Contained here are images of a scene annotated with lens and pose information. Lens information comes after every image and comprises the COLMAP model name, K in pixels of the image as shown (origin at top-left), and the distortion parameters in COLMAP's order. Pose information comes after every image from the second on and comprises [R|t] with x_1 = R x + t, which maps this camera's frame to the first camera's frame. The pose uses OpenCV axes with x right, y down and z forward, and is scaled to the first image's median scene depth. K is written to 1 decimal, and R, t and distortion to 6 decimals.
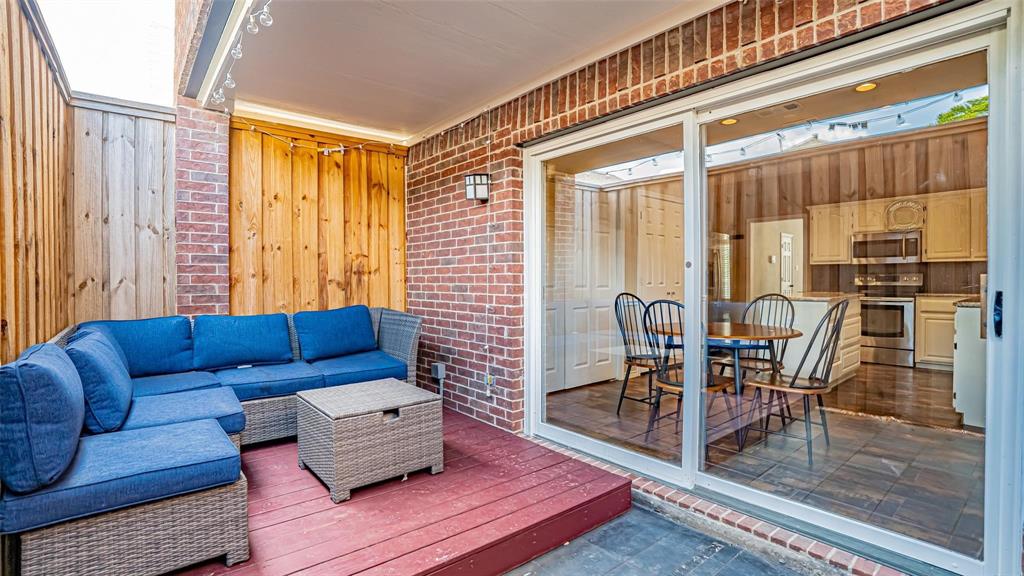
lens RADIAL K [[471.2, 0, 513.3], [0, 471.2, 285.9], [0, 0, 1]] dist [-0.021609, 0.000003]
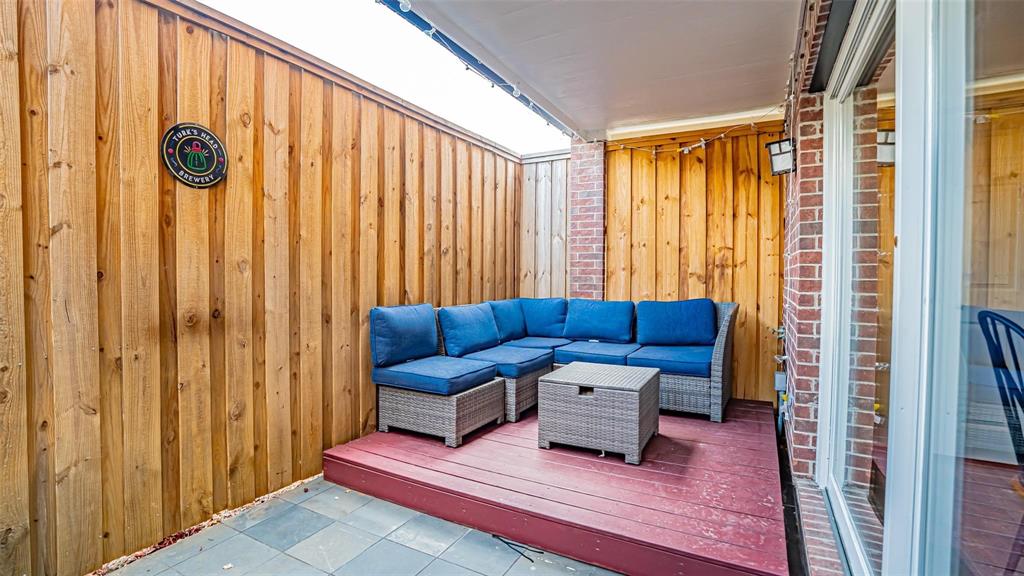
lens RADIAL K [[471.2, 0, 513.3], [0, 471.2, 285.9], [0, 0, 1]] dist [-0.021609, 0.000003]
pose [[0.417309, 0.027126, -0.908360, 0.432693], [-0.019800, 0.999589, 0.020754, 0.001852], [0.908549, 0.009324, 0.417674, 0.236503]]
